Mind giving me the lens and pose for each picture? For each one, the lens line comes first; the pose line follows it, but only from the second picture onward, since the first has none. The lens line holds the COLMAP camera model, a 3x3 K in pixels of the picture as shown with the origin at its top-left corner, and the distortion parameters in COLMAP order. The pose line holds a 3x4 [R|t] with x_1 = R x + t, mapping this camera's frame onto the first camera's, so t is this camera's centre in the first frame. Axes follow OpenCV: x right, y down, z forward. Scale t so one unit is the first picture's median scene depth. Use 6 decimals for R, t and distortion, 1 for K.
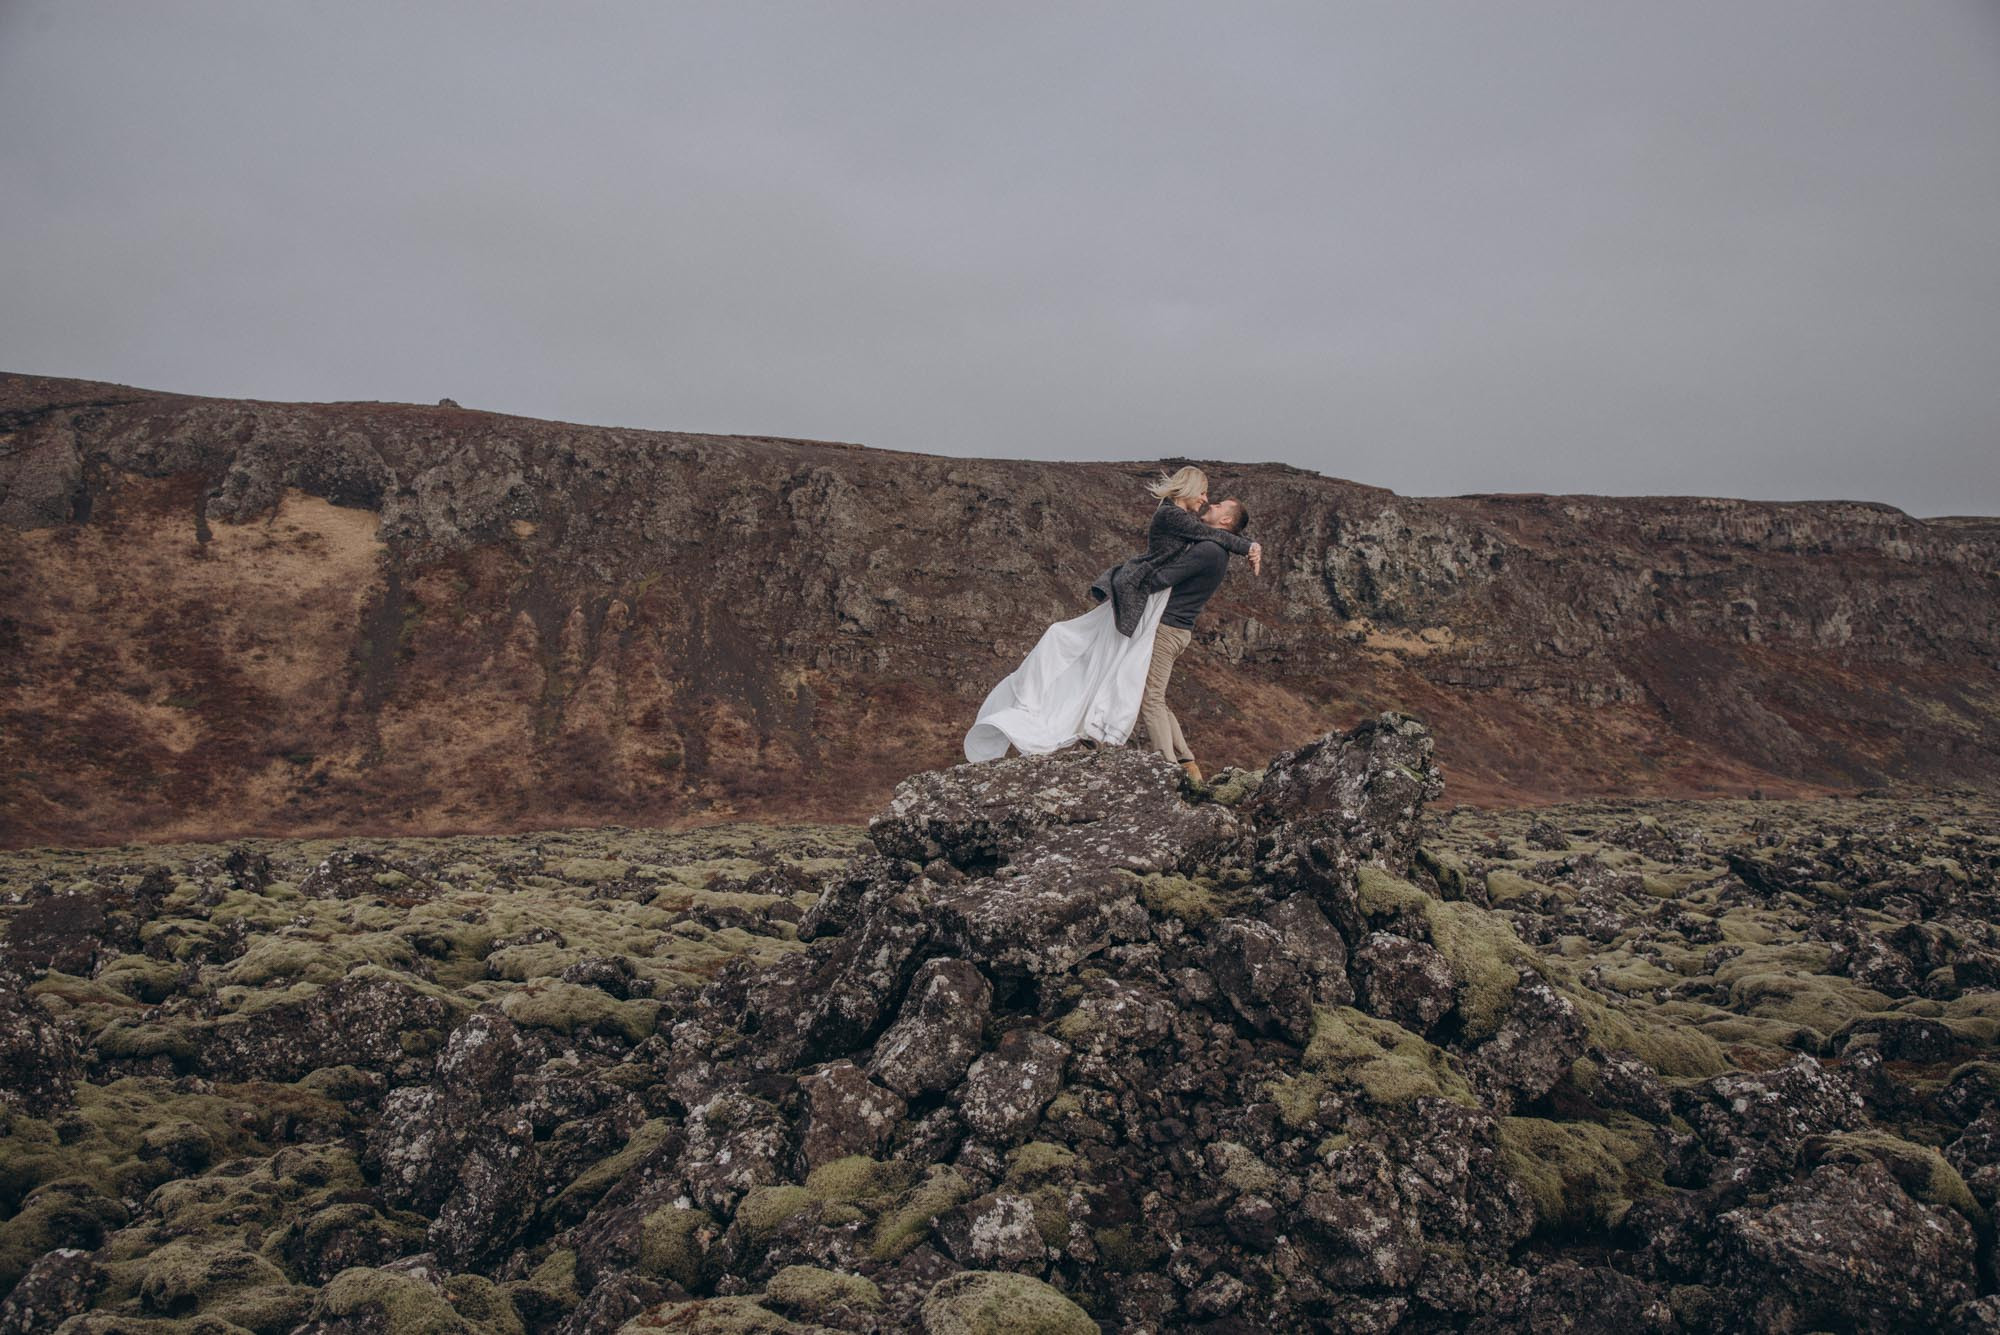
lens RADIAL K [[1981.4, 0, 1000.0], [0, 1981.4, 667.5], [0, 0, 1]] dist [0.007787, 0.214311]
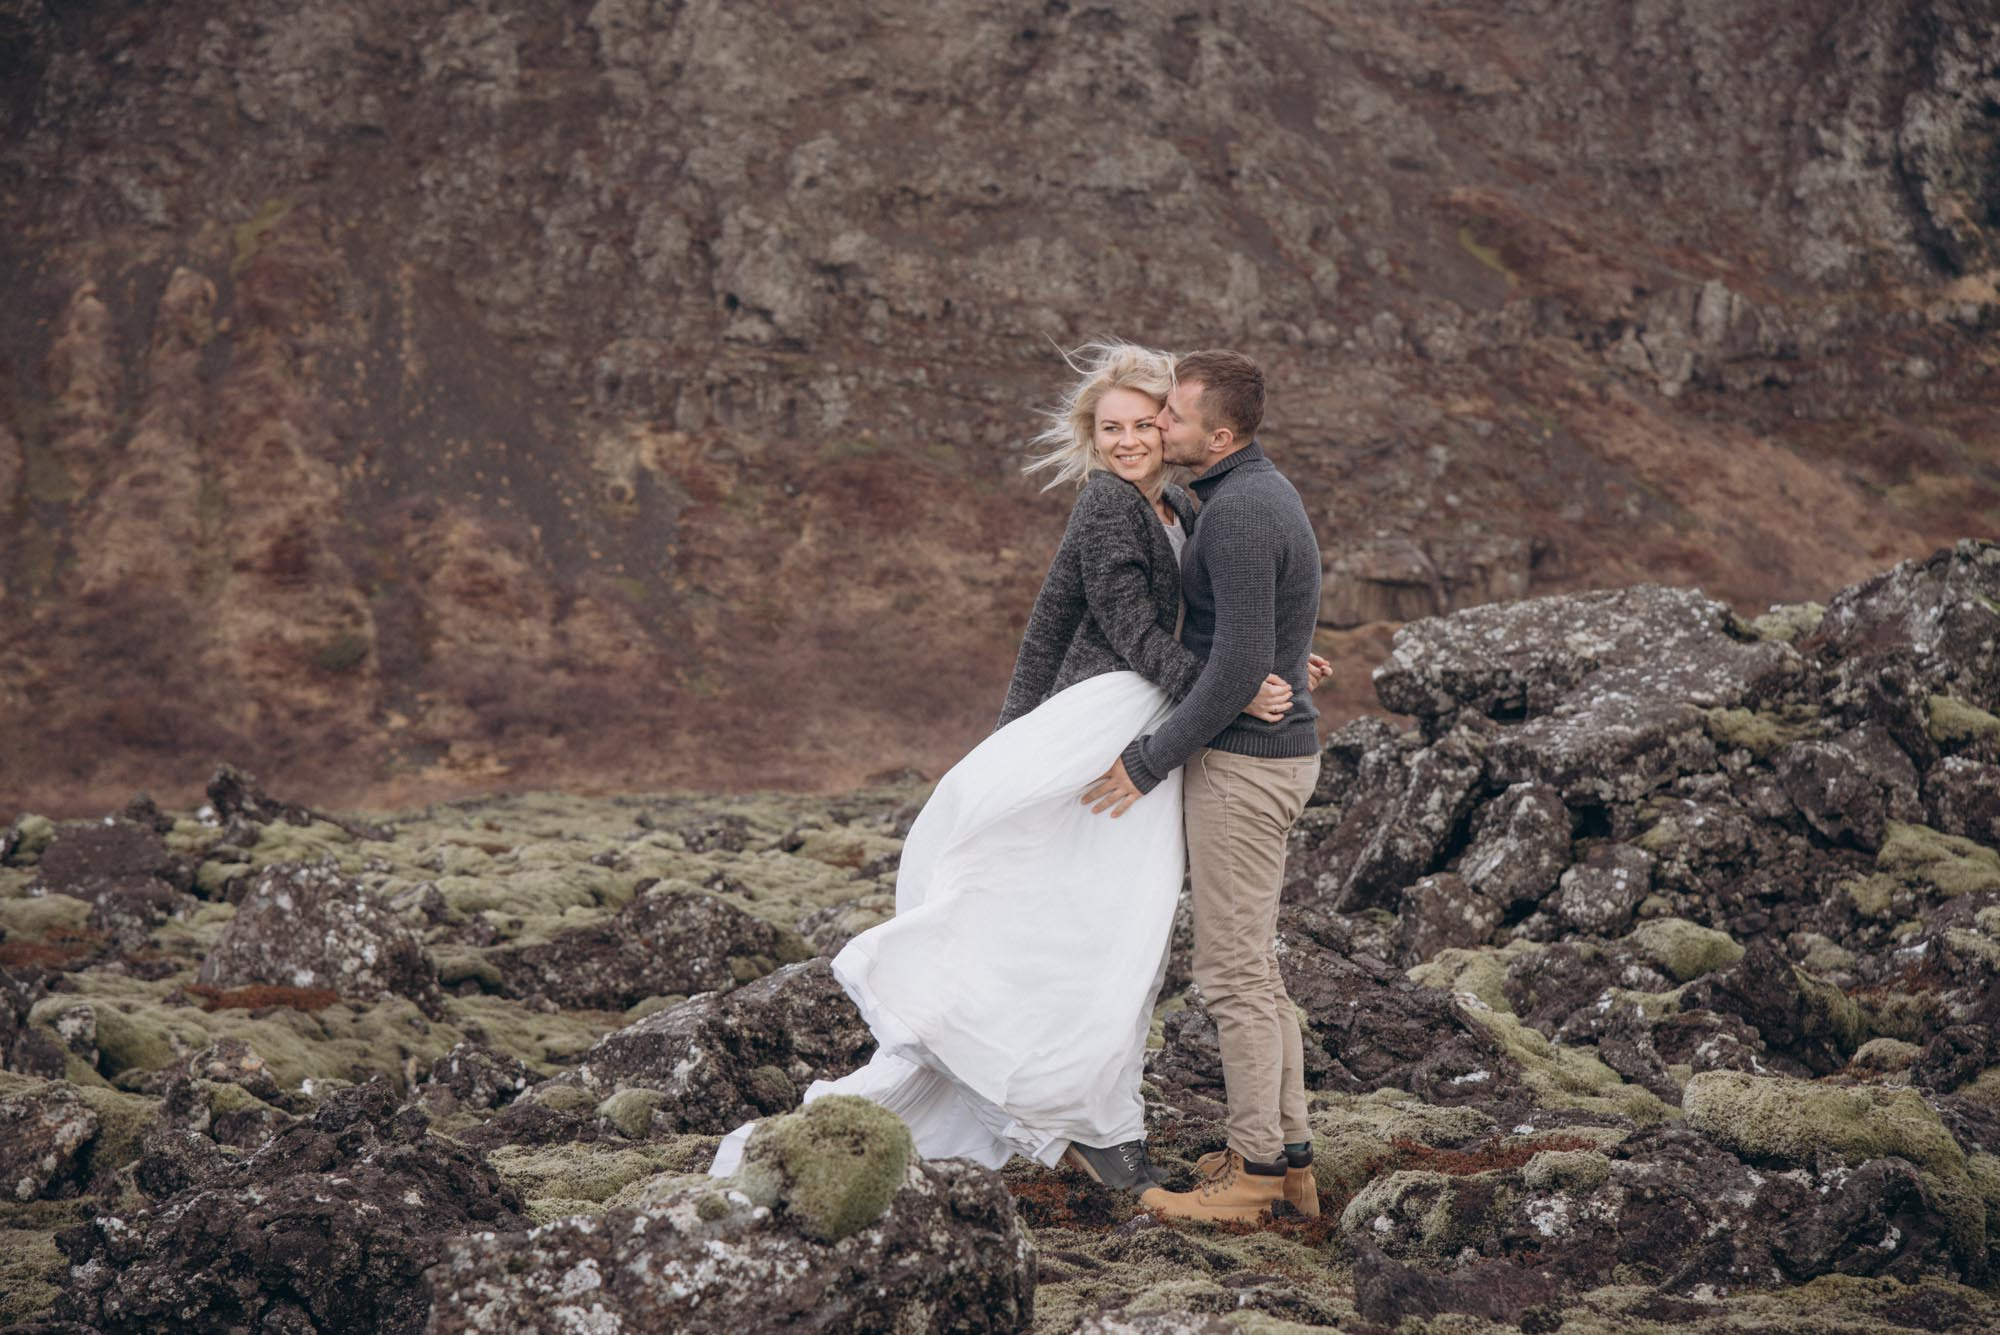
lens RADIAL K [[4882.3, 0, 1000.0], [0, 4882.3, 667.5], [0, 0, 1]] dist [0.724713, 0.655364]
pose [[0.999693, -0.019375, -0.015473, -0.202529], [0.020156, 0.998442, 0.052022, -0.045178], [0.014441, -0.052318, 0.998526, -1.243404]]
